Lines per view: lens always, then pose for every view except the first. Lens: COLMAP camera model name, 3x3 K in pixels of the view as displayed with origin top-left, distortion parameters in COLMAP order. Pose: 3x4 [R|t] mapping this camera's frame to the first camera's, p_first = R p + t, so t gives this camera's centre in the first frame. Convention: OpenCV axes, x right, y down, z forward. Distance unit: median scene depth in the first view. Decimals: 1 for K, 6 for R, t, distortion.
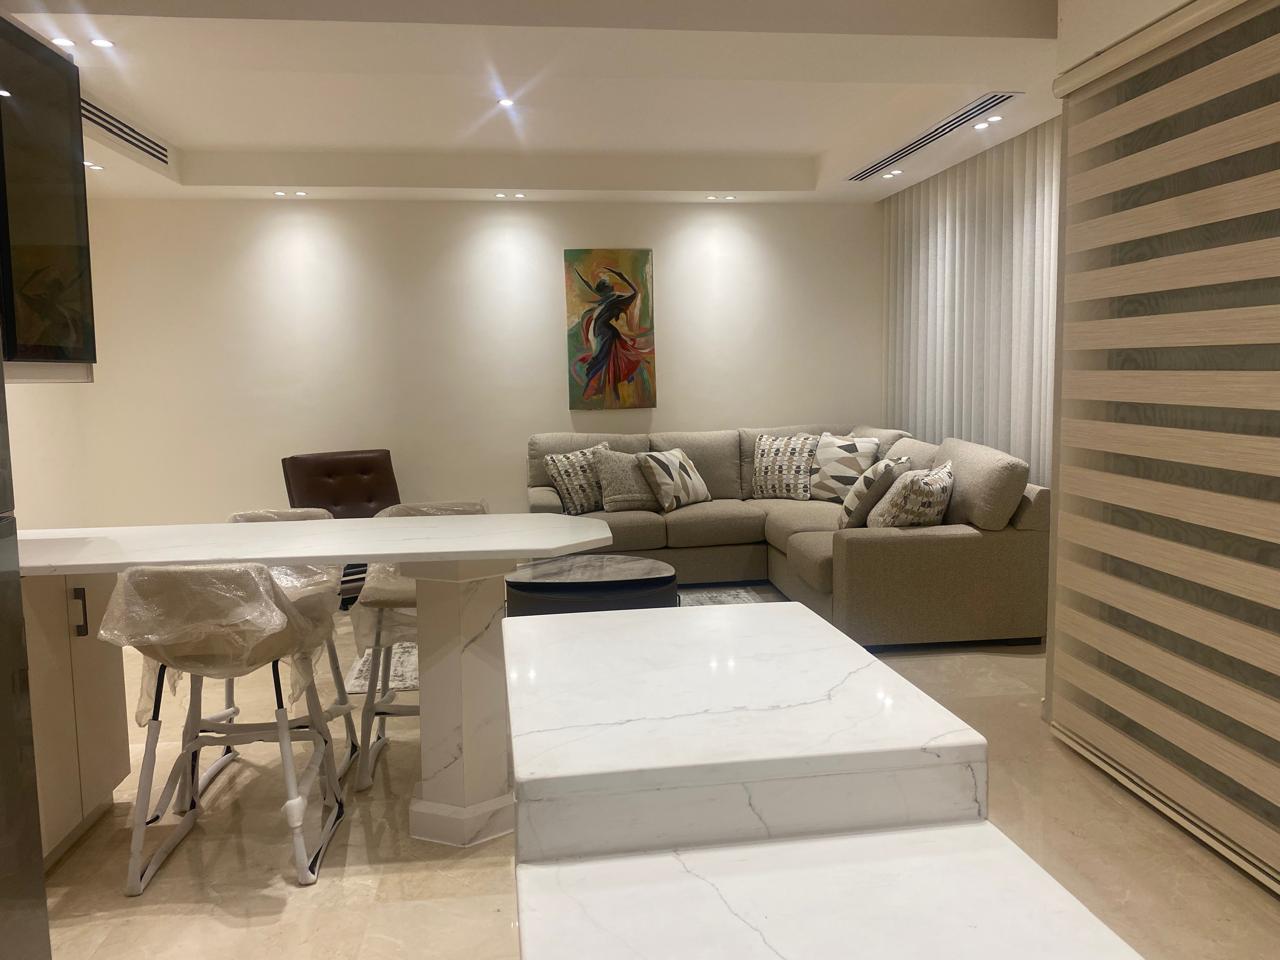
lens RADIAL K [[966.8, 0, 627.5], [0, 966.8, 464.5], [0, 0, 1]] dist [0.072119, -0.092698]
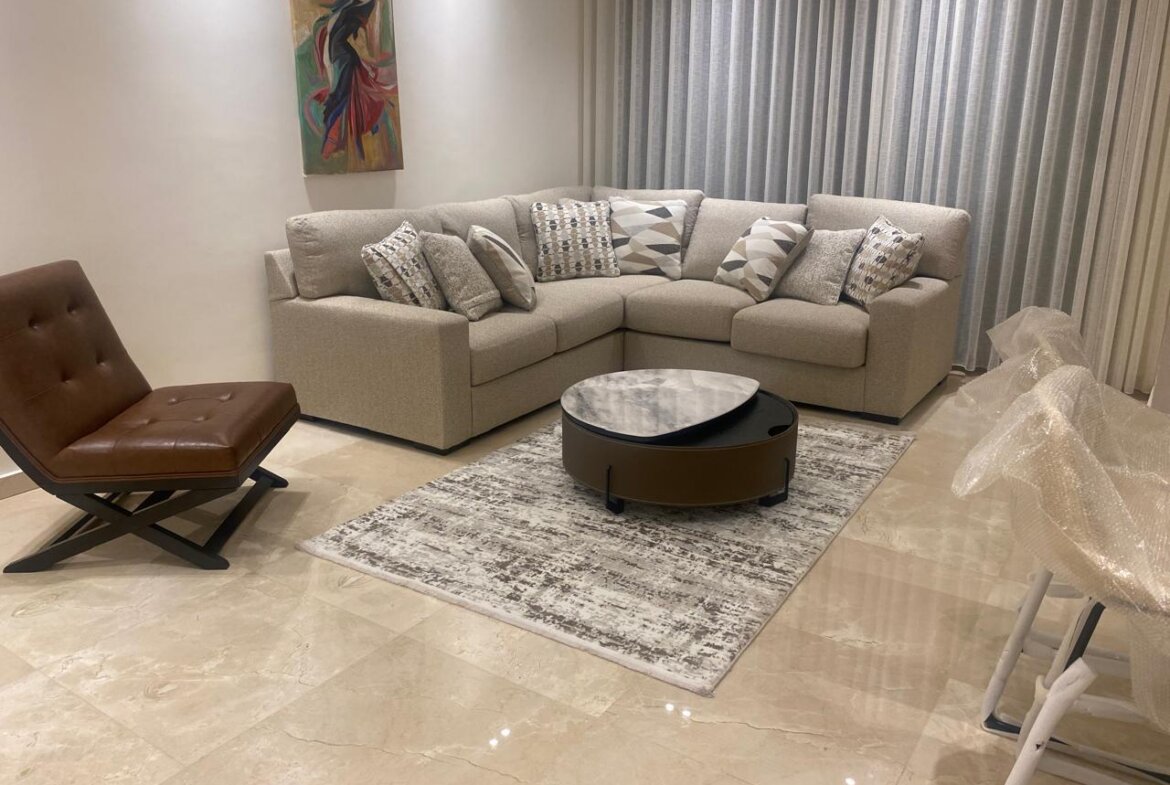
lens RADIAL K [[928.5, 0, 585.0], [0, 928.5, 392.5], [0, 0, 1]] dist [0.004324, -0.004024]
pose [[0.638691, -0.192696, 0.744945, -0.439958], [0.060445, 0.977708, 0.201082, -0.028301], [-0.767086, -0.083401, 0.636100, 0.446356]]
